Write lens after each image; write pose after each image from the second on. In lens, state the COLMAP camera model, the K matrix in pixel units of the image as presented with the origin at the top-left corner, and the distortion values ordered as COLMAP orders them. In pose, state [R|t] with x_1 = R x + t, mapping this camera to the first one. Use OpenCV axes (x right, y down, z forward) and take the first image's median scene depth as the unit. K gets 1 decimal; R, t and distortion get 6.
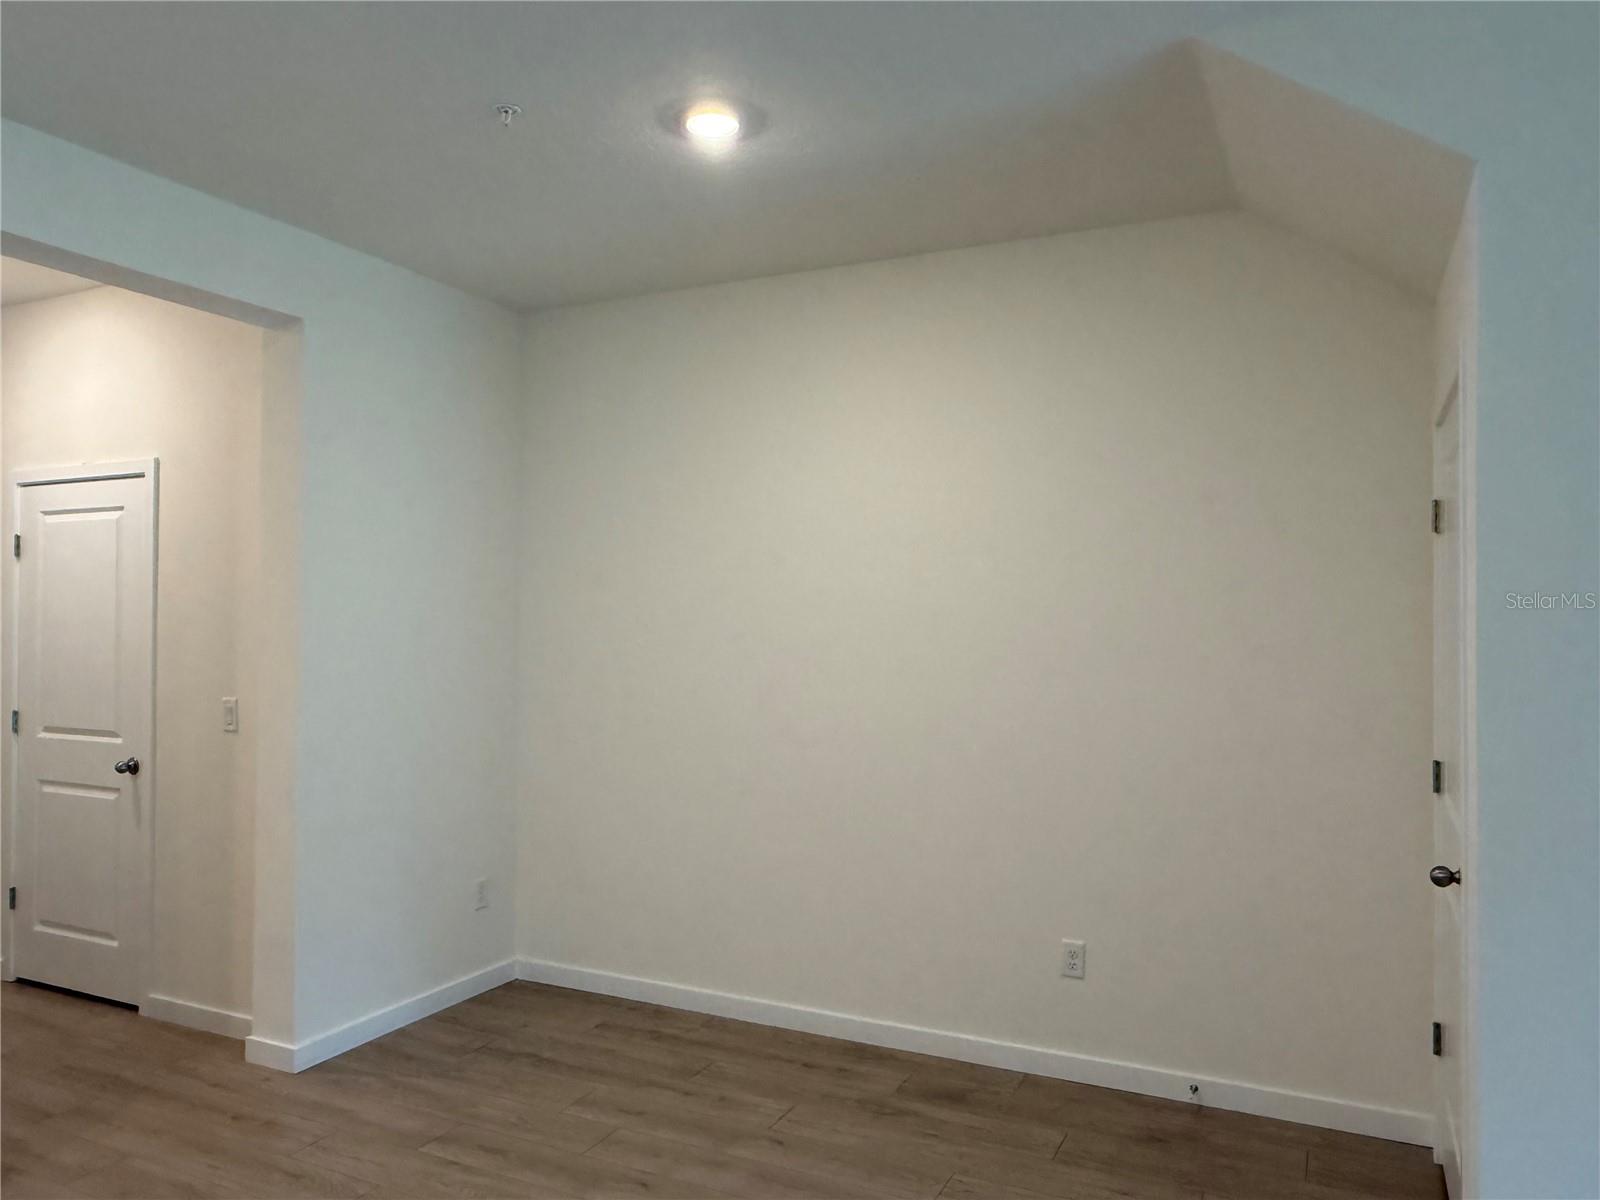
lens RADIAL K [[1123.3, 0, 801.0], [0, 1123.3, 602.3], [0, 0, 1]] dist [0.000899, 0.002341]
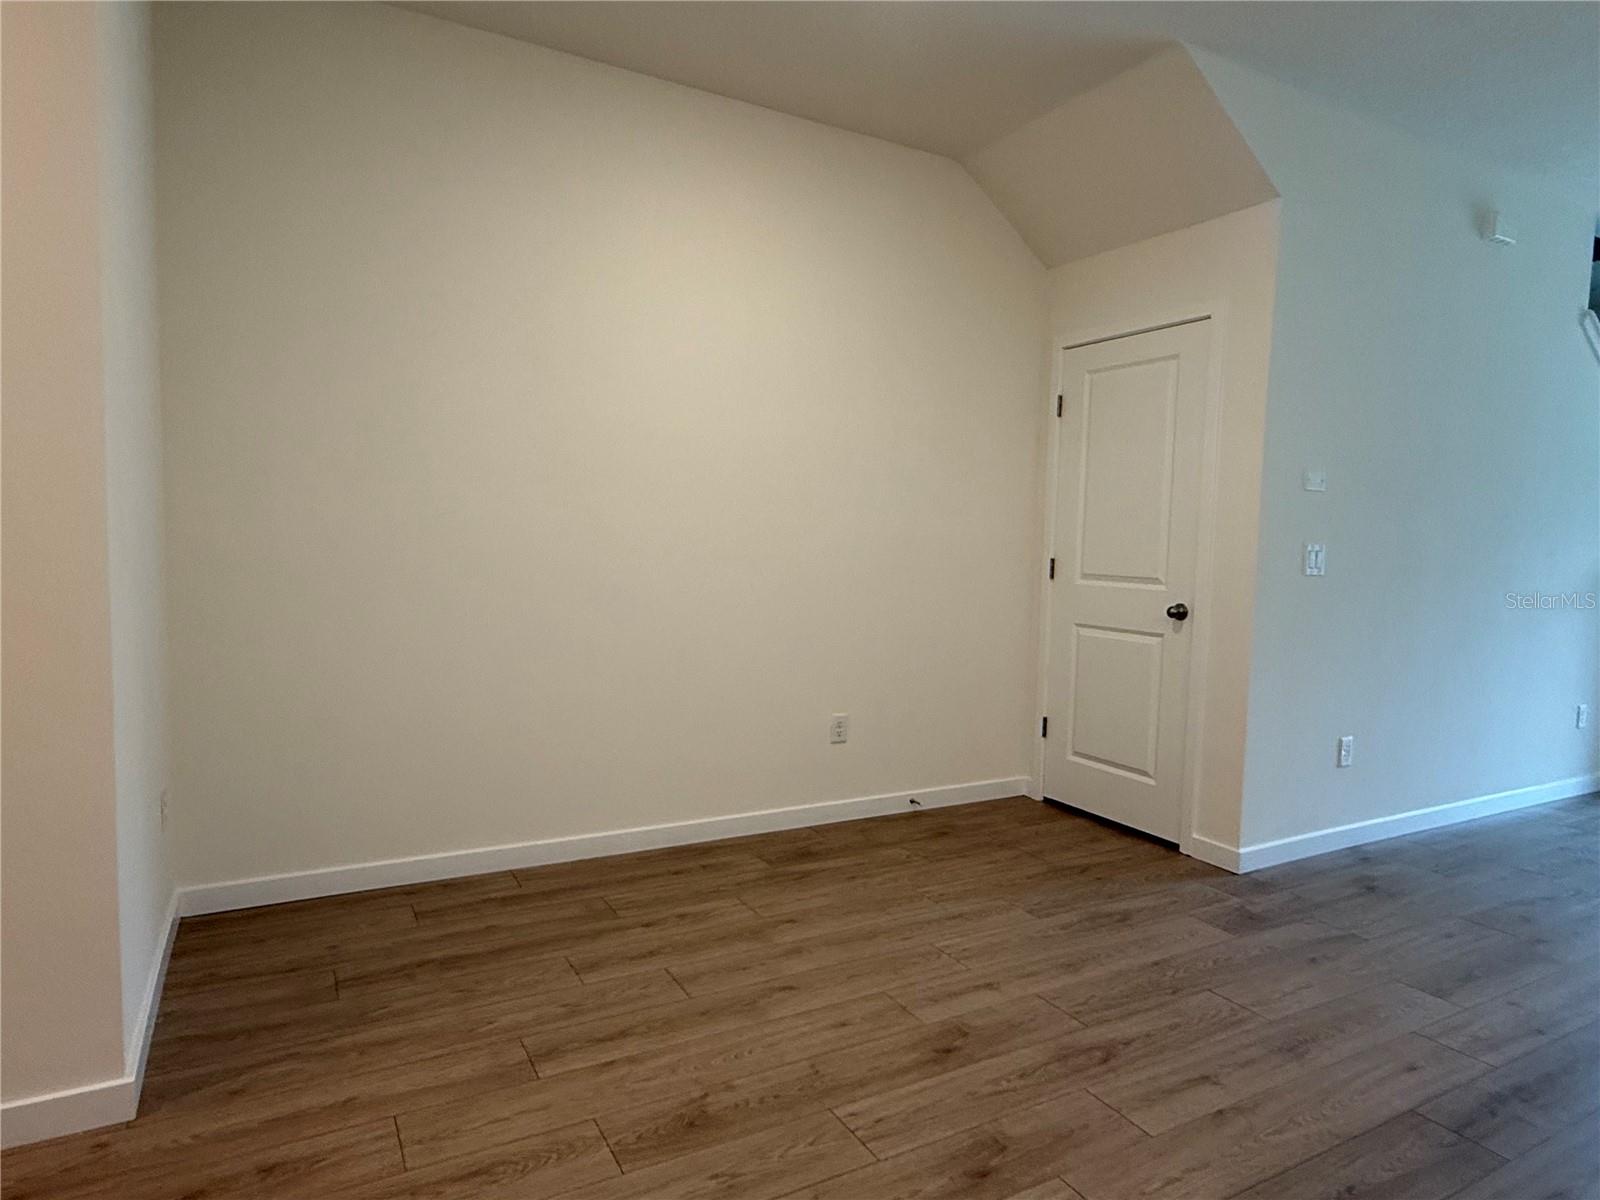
lens RADIAL K [[943.7, 0, 798.2], [0, 943.7, 602.3], [0, 0, 1]] dist [-0.001220, -0.000293]
pose [[0.574241, -0.048853, 0.817227, -0.676270], [-0.035086, 0.995832, 0.084183, 0.090778], [-0.817934, -0.077015, 0.570134, 0.458799]]
